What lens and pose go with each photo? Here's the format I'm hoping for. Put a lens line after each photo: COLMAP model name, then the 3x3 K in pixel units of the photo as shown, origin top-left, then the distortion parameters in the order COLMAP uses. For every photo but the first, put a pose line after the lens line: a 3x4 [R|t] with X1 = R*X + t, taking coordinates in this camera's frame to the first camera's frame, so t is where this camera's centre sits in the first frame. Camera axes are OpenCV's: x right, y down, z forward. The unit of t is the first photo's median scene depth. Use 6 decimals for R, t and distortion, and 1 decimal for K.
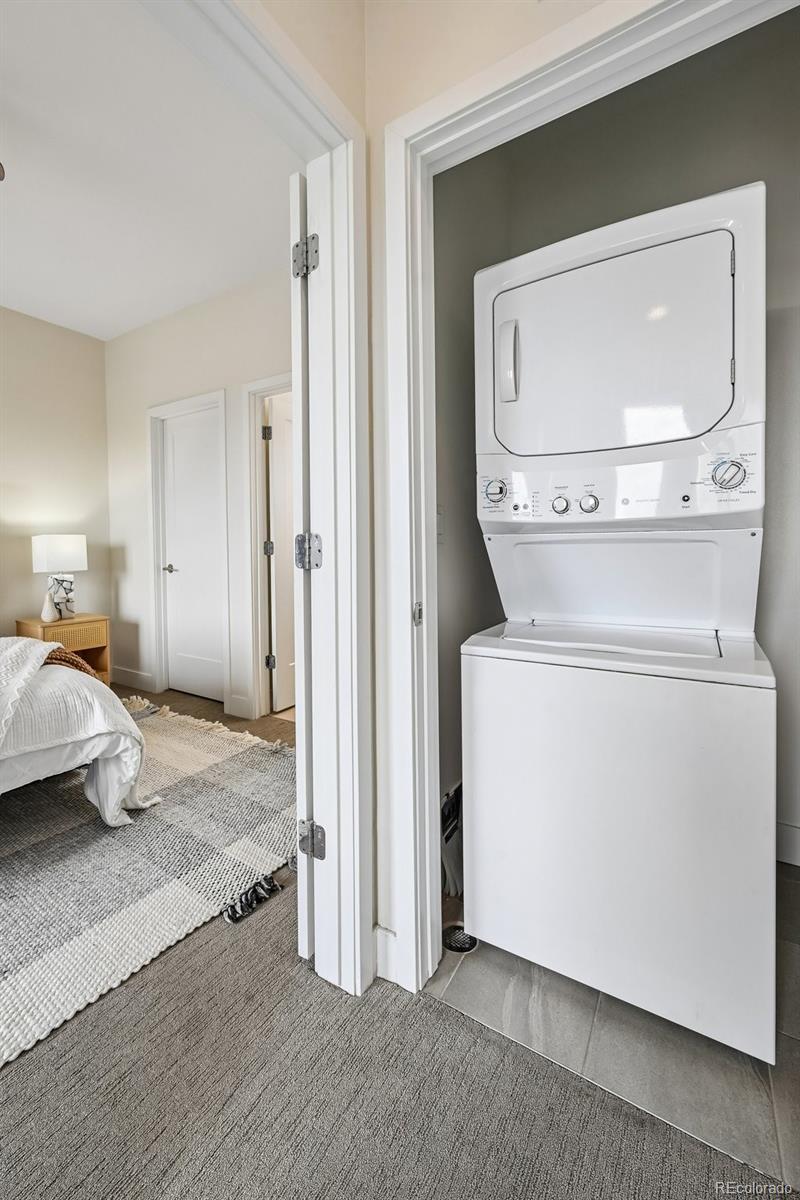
lens RADIAL K [[504.4, 0, 385.8], [0, 504.4, 559.4], [0, 0, 1]] dist [-0.001008, -0.000120]
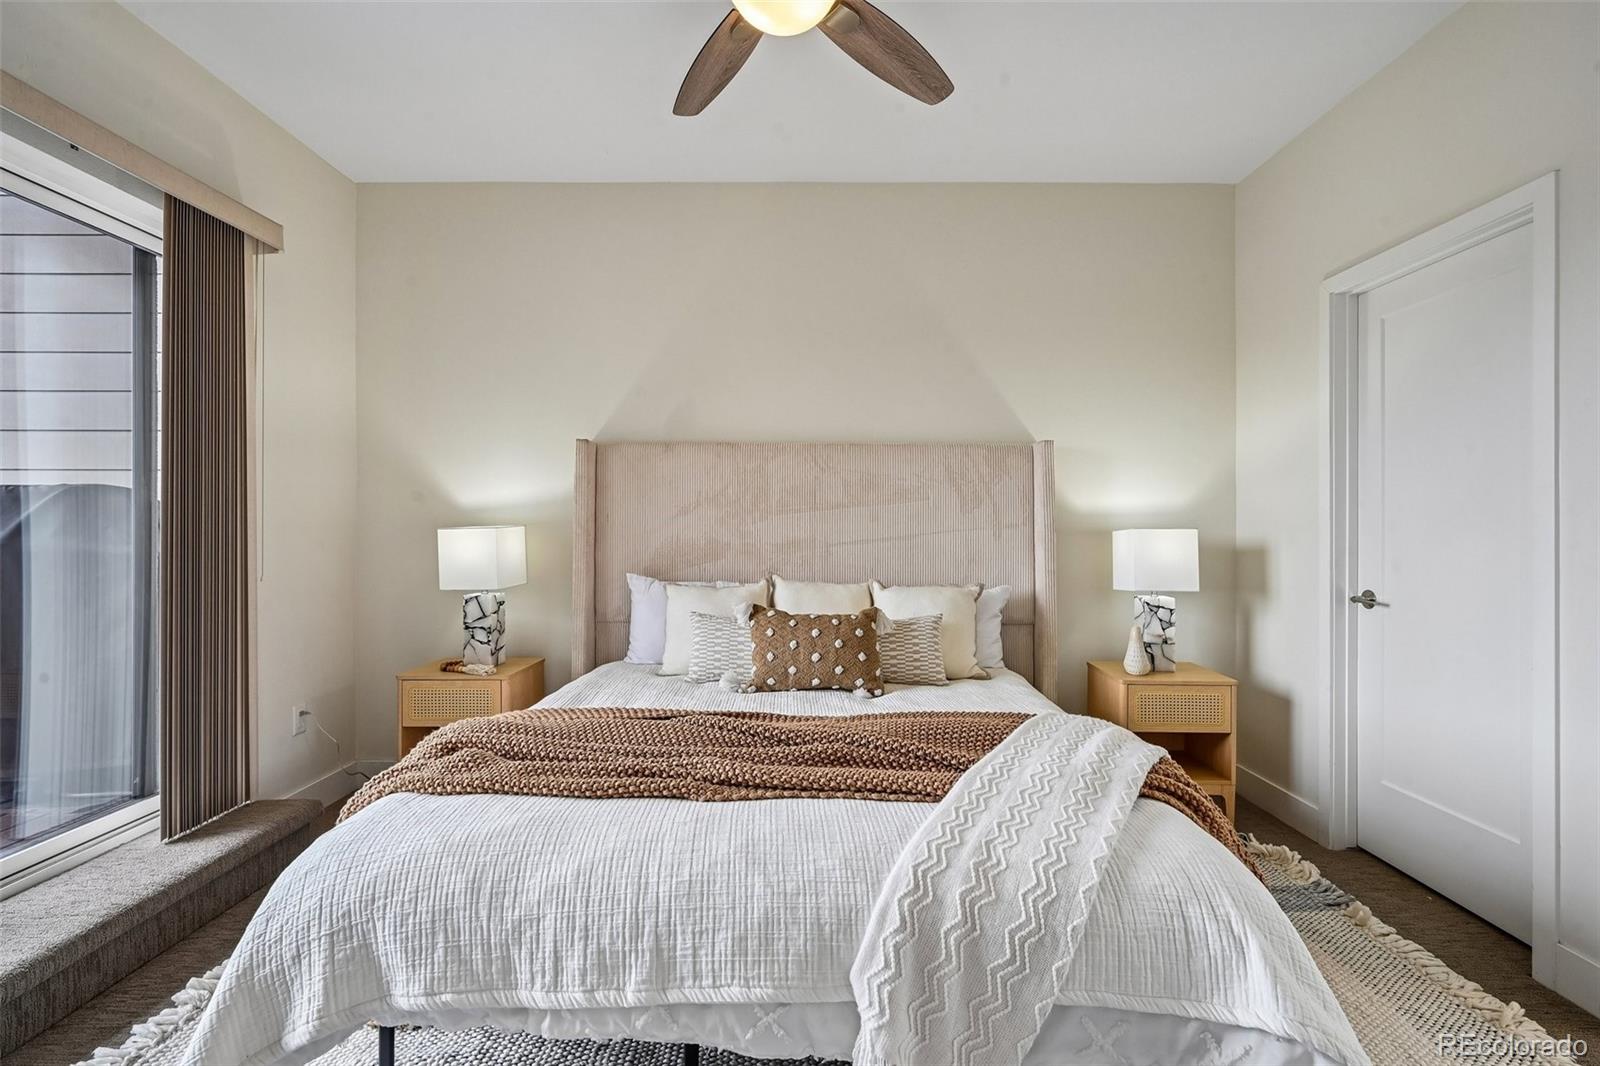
lens RADIAL K [[750.3, 0, 800.0], [0, 750.3, 533.0], [0, 0, 1]] dist [0.001617, 0.000887]
pose [[0.544201, 0.011720, -0.838873, -0.131298], [-0.028808, 0.999574, -0.004724, -0.027951], [0.838460, 0.026737, 0.544307, 0.165906]]
